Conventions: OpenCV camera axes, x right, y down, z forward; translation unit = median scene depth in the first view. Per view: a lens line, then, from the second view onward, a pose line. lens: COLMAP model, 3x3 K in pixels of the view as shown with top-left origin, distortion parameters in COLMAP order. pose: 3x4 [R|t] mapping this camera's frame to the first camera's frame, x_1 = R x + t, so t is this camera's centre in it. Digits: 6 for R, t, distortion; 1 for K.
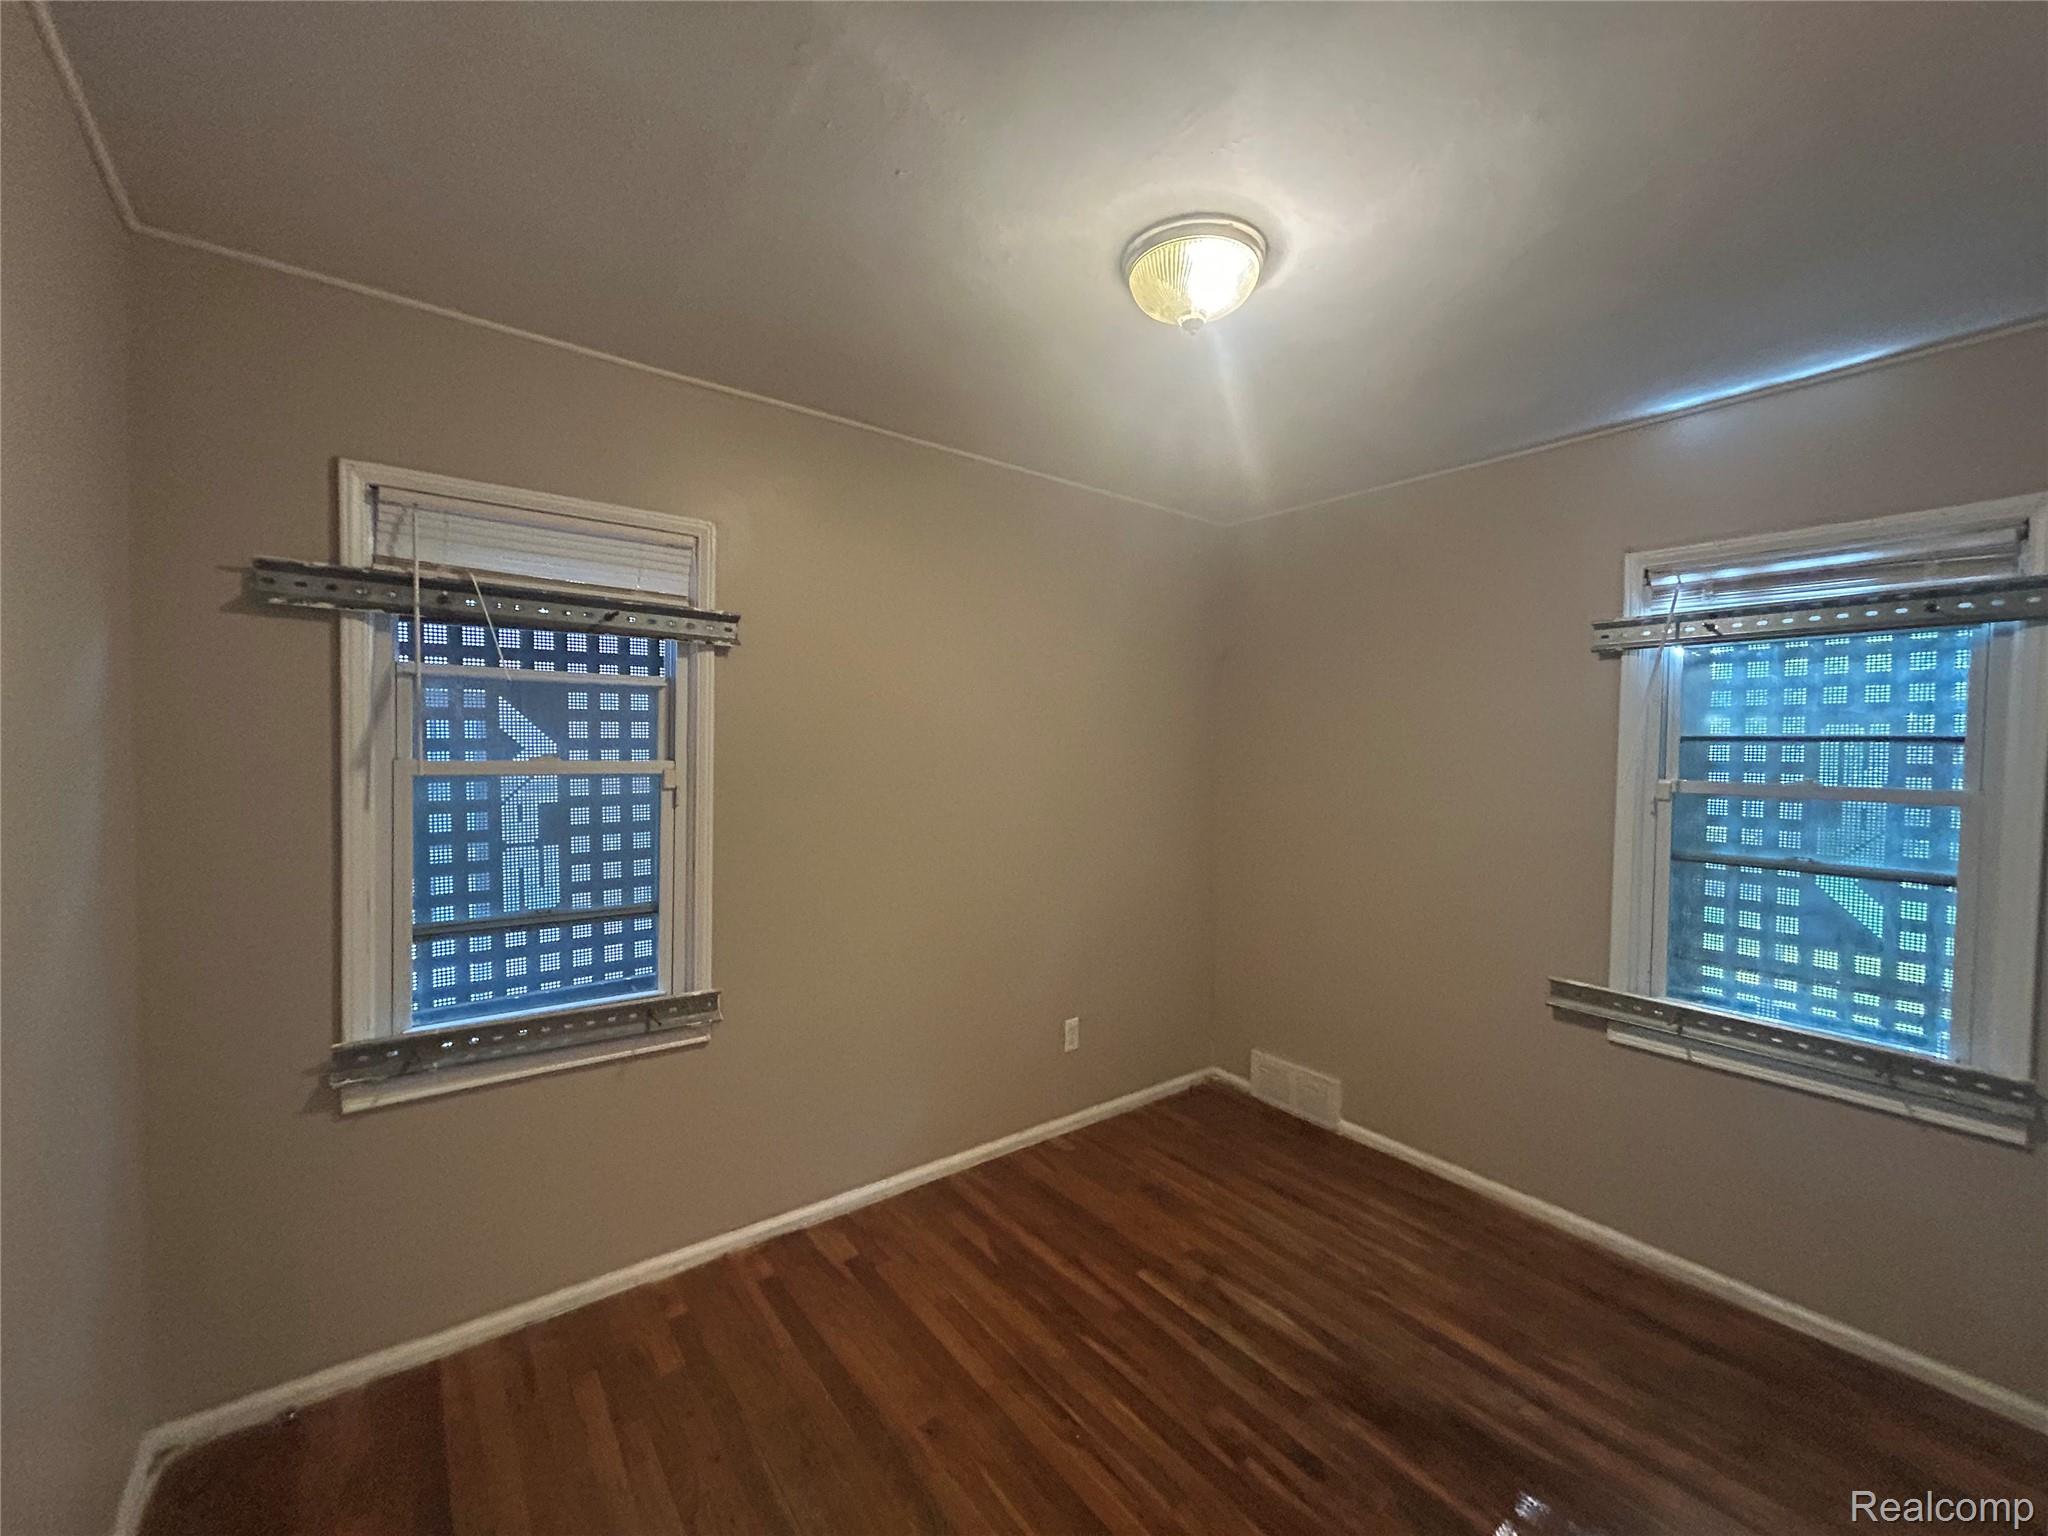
lens RADIAL K [[830.2, 0, 1015.8], [0, 830.2, 763.9], [0, 0, 1]] dist [-0.000554, -0.000176]
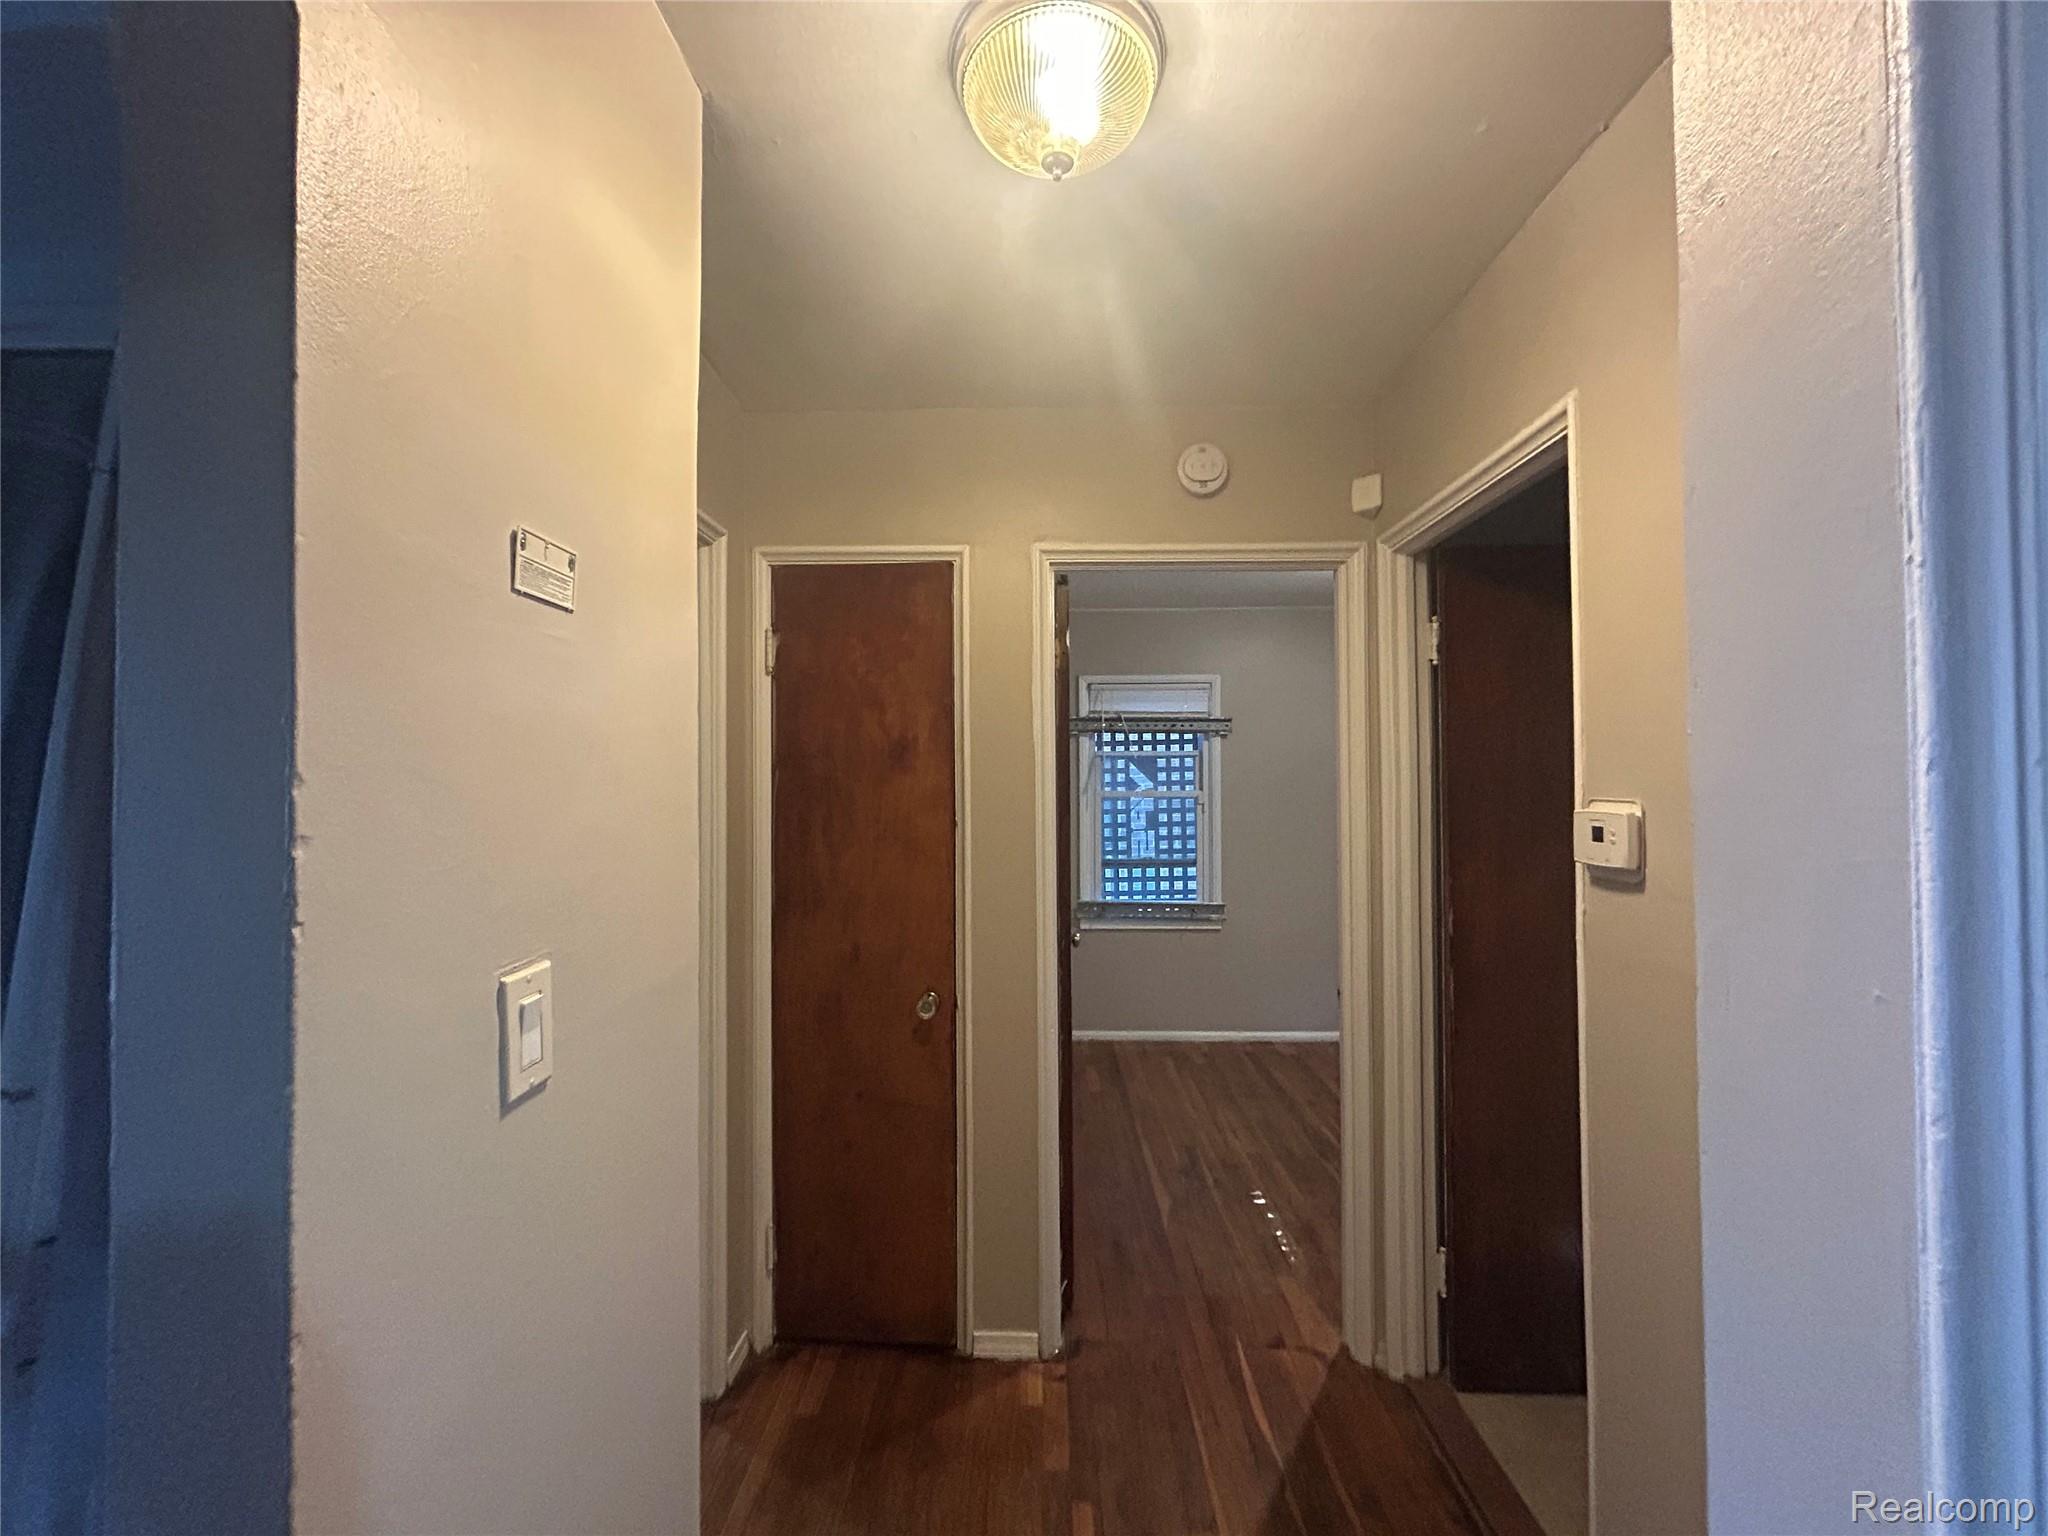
lens RADIAL K [[821.1, 0, 1024.0], [0, 821.1, 768.0], [0, 0, 1]] dist [-0.001017, -0.000777]
pose [[0.787961, -0.029408, -0.615022, 0.506639], [0.001347, 0.998939, -0.046039, 0.034940], [0.615724, 0.035448, 0.787165, -0.904915]]
